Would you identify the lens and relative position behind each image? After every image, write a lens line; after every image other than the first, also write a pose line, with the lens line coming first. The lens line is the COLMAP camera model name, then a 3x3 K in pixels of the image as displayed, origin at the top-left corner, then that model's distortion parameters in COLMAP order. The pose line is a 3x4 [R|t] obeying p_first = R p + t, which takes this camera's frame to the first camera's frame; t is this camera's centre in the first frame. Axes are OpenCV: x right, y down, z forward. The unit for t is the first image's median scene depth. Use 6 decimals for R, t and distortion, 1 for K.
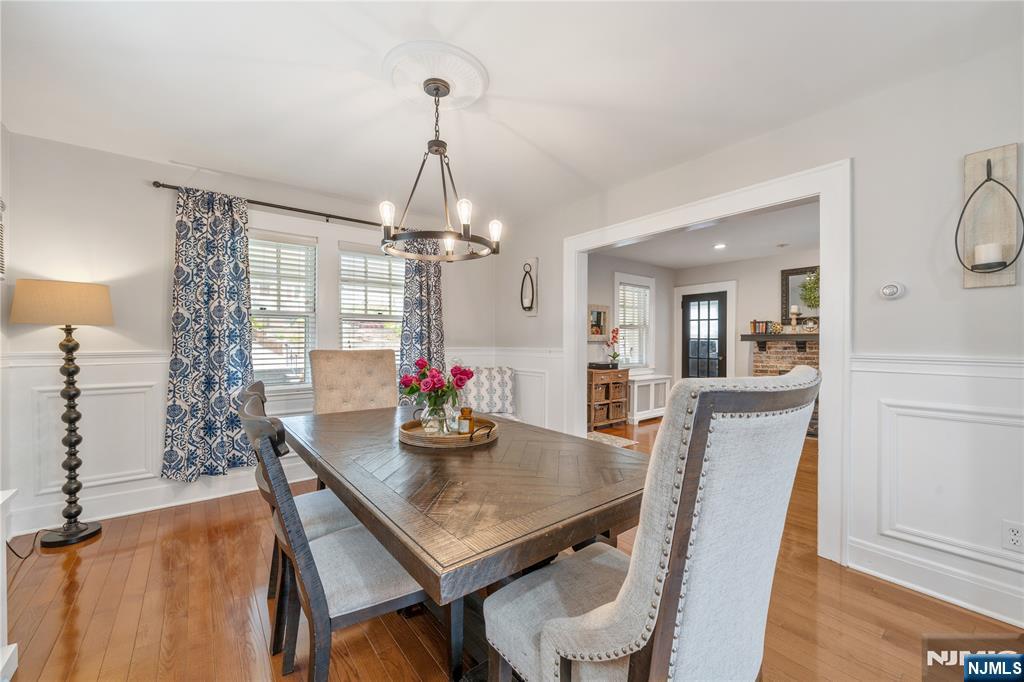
lens RADIAL K [[407.2, 0, 510.1], [0, 407.2, 337.9], [0, 0, 1]] dist [-0.000209, 0.000546]
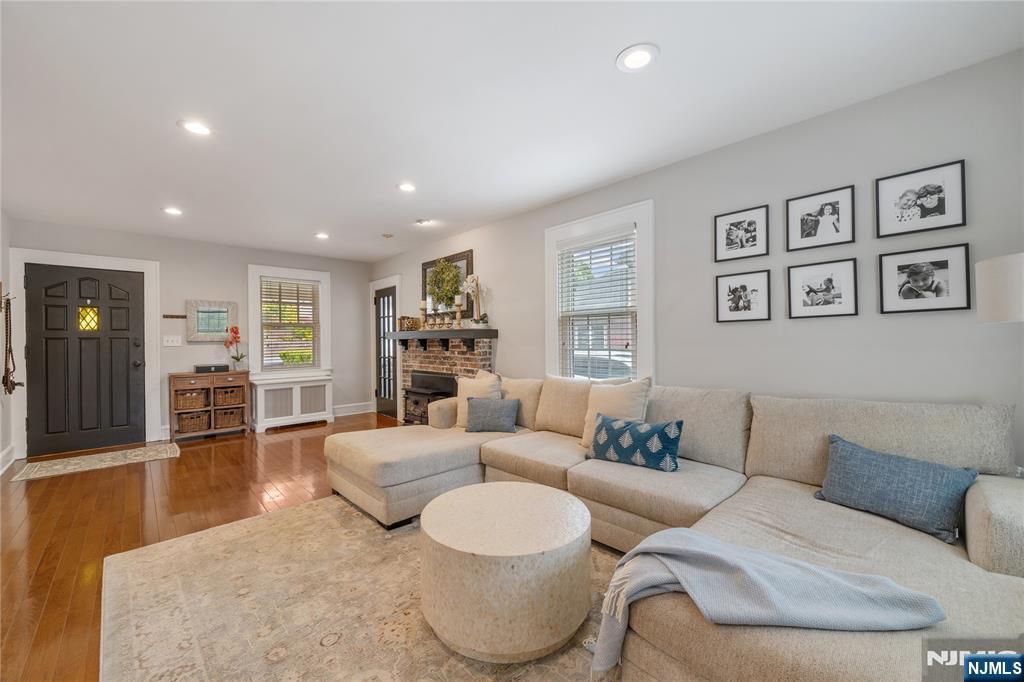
lens RADIAL K [[407.2, 0, 510.9], [0, 407.2, 341.8], [0, 0, 1]] dist [-0.000209, 0.000546]
pose [[0.996980, -0.010689, 0.076920, 0.835053], [0.008993, 0.999709, 0.022368, -0.004835], [-0.077137, -0.021609, 0.996786, 0.062033]]
